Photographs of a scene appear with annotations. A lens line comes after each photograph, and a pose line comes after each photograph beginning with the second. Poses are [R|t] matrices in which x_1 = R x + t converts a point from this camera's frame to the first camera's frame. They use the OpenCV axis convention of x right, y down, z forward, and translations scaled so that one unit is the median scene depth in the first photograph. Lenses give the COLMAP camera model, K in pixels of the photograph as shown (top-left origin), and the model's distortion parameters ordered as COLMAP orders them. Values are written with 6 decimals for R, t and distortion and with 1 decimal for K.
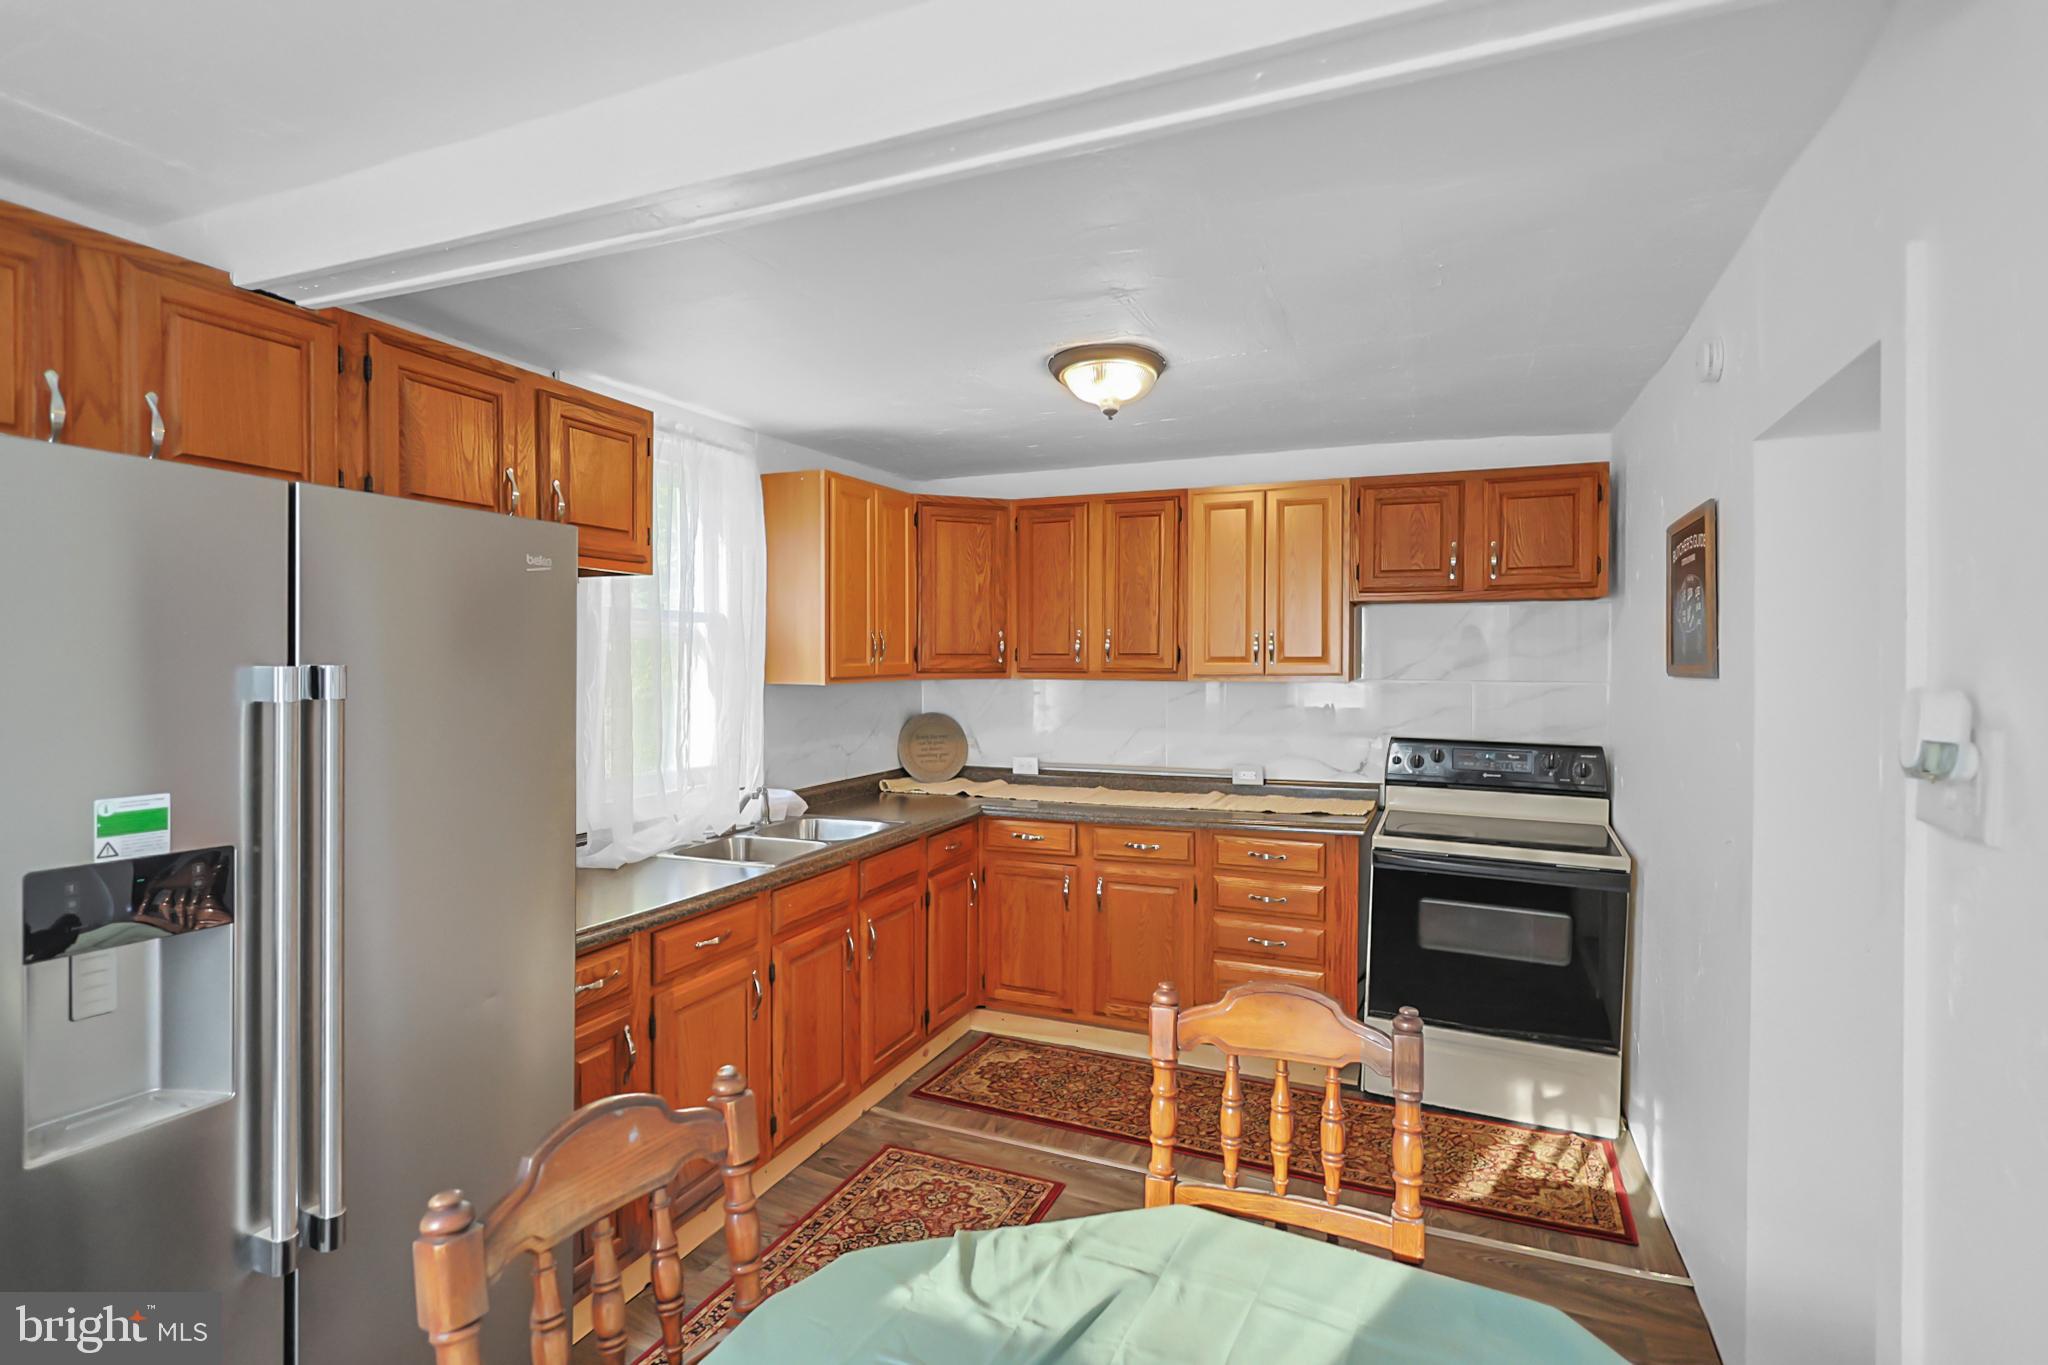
lens RADIAL K [[1011.3, 0, 1013.7], [0, 1011.3, 643.7], [0, 0, 1]] dist [-0.003225, 0.001219]
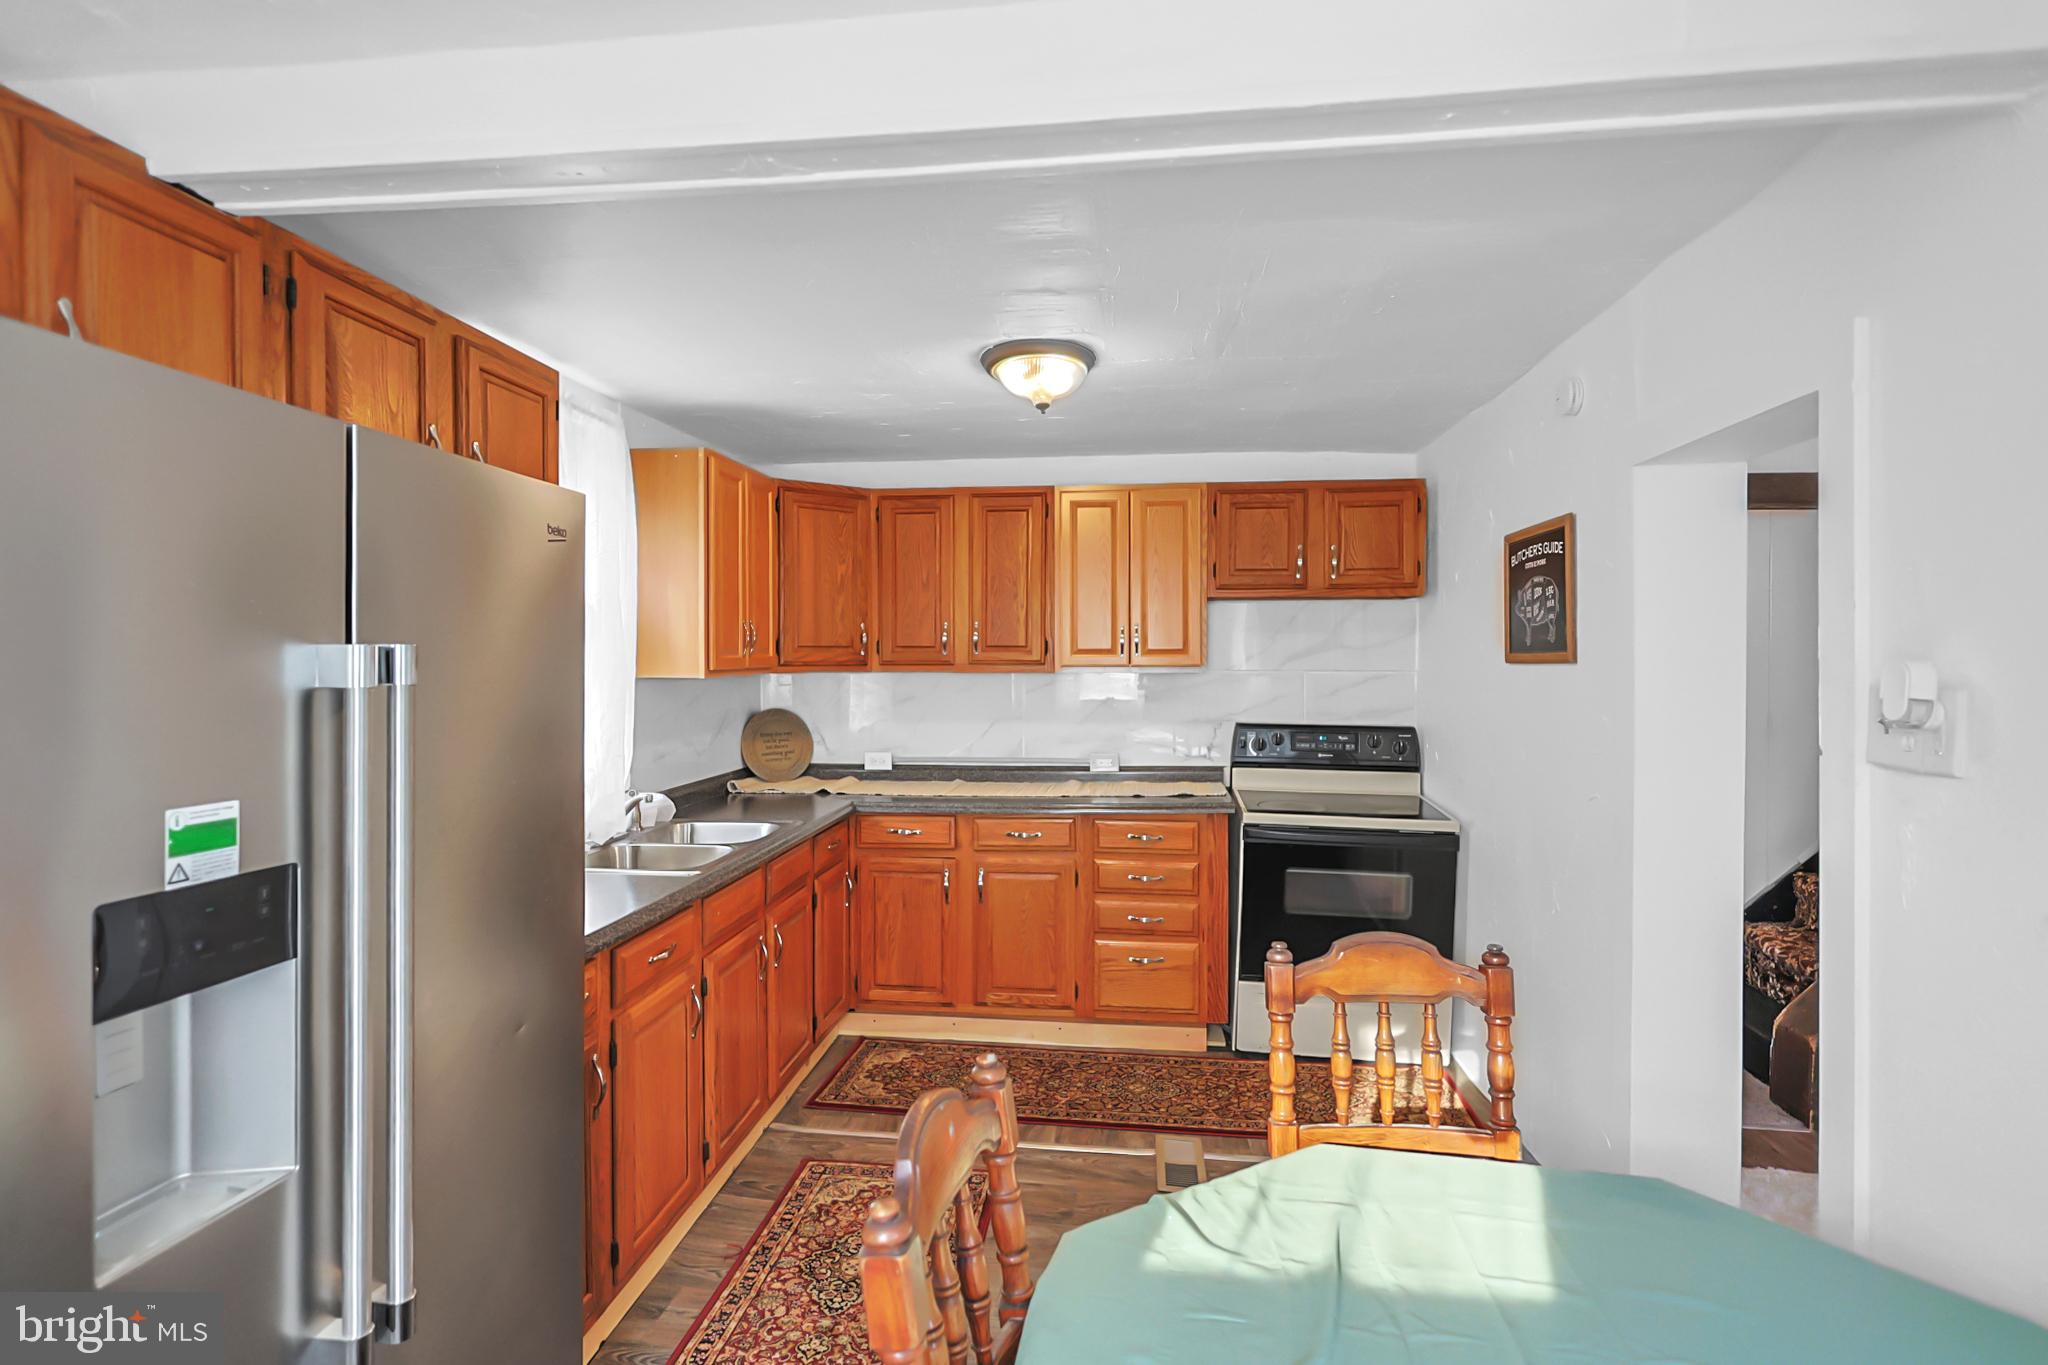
lens RADIAL K [[1022.7, 0, 1011.2], [0, 1022.7, 639.5], [0, 0, 1]] dist [-0.000488, -0.001316]
pose [[0.959431, 0.003348, 0.281923, -0.181593], [-0.002331, 0.999990, -0.003940, 0.008319], [-0.281933, 0.003123, 0.959429, 0.016737]]
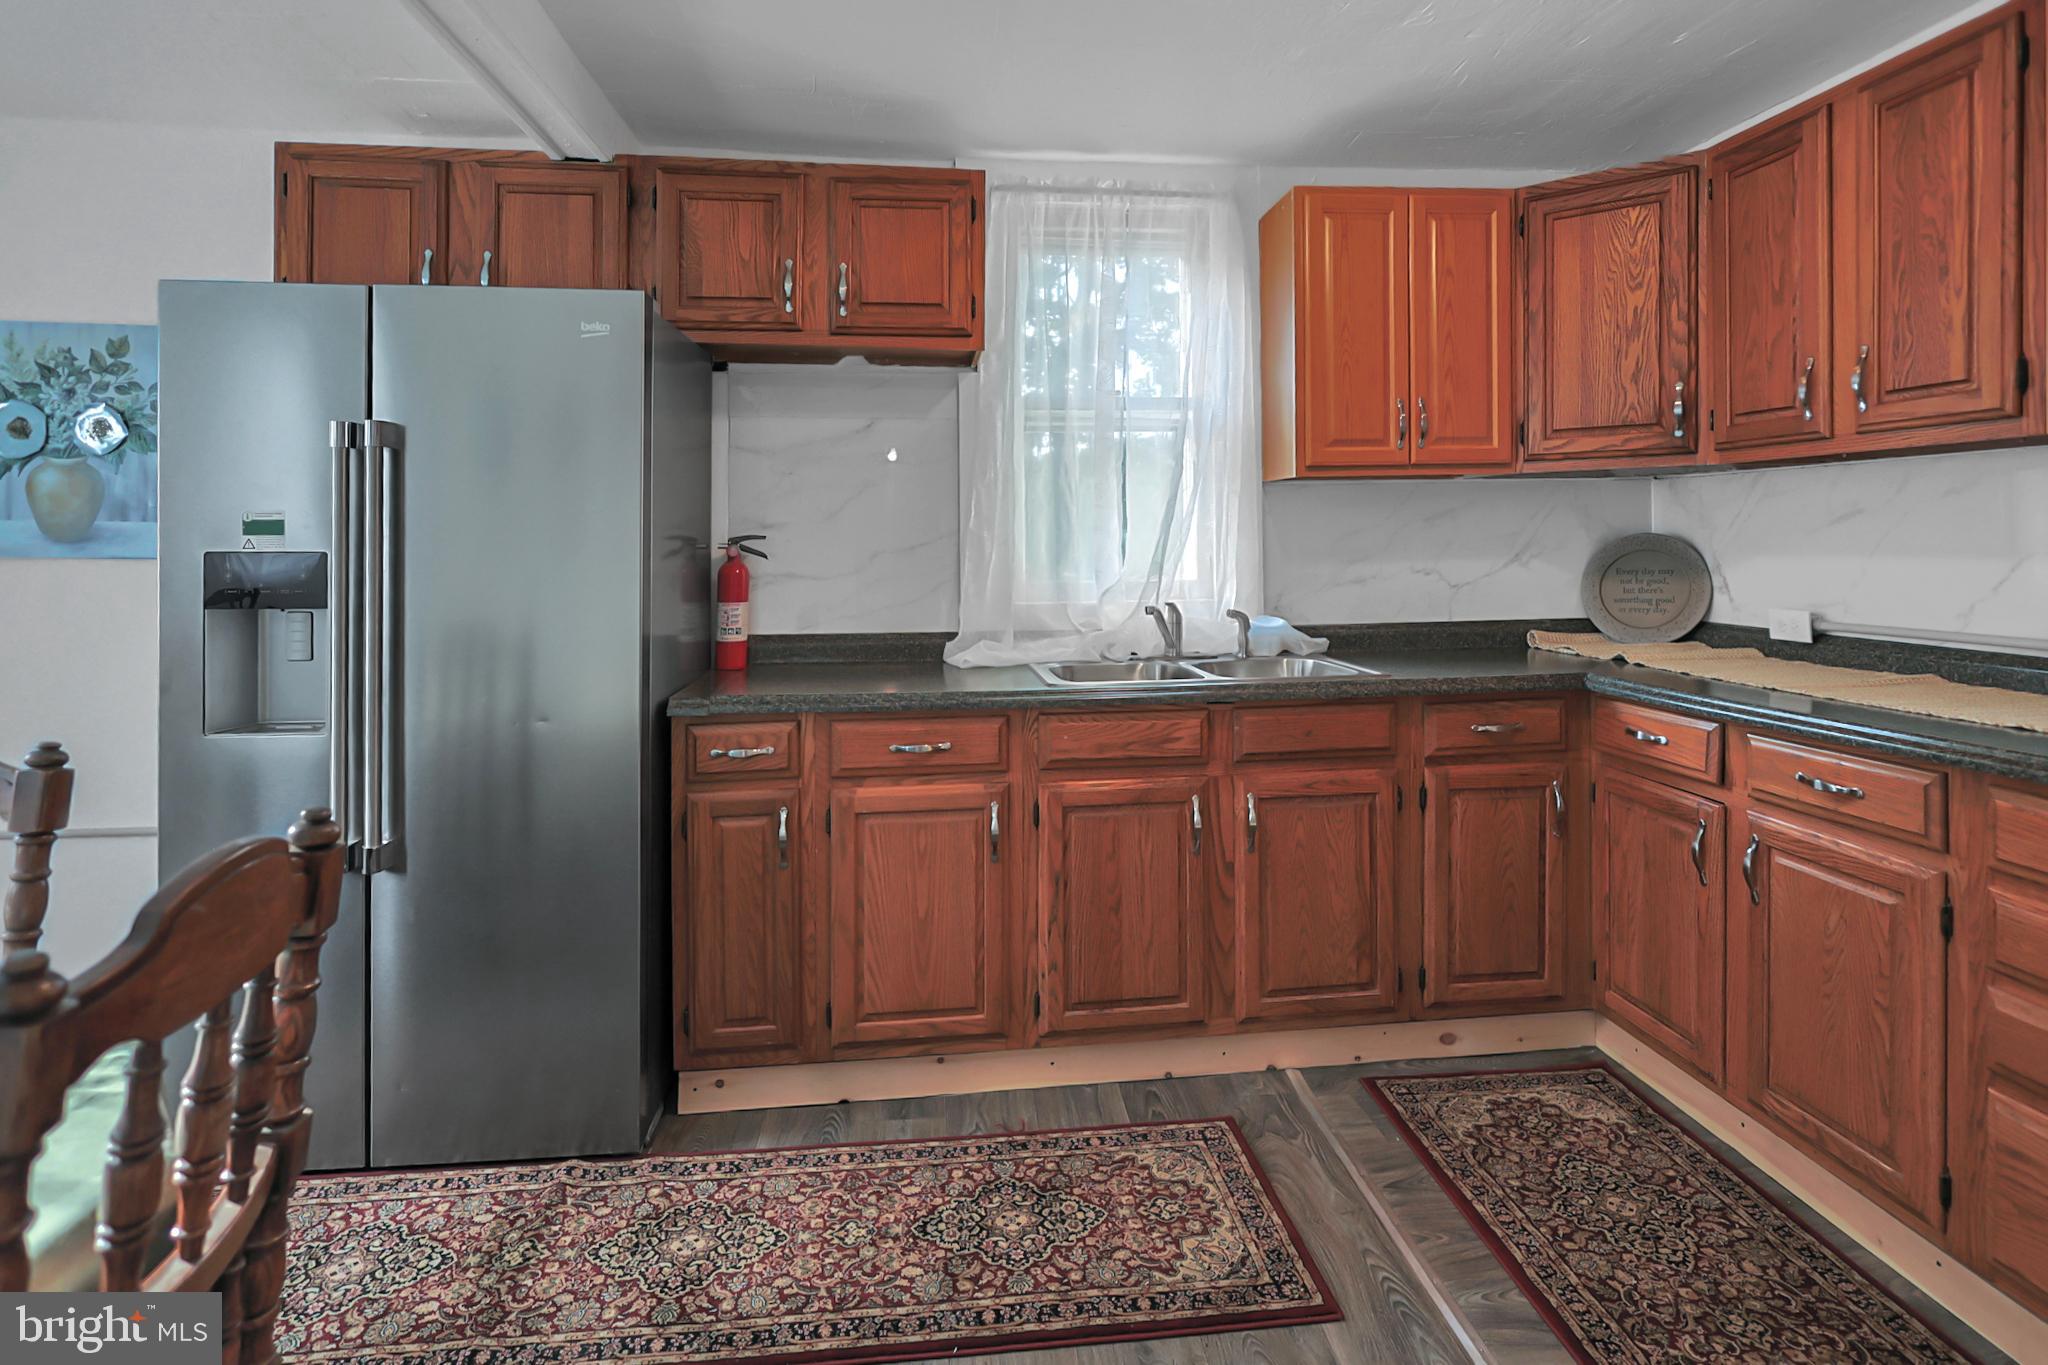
lens RADIAL K [[1045.0, 0, 1028.1], [0, 1045.0, 521.5], [0, 0, 1]] dist [-0.004004, -0.000627]
pose [[0.493549, -0.019053, -0.869509, 0.378115], [0.020992, 0.999730, -0.009991, 0.077162], [0.869465, -0.013322, 0.493815, 0.454165]]
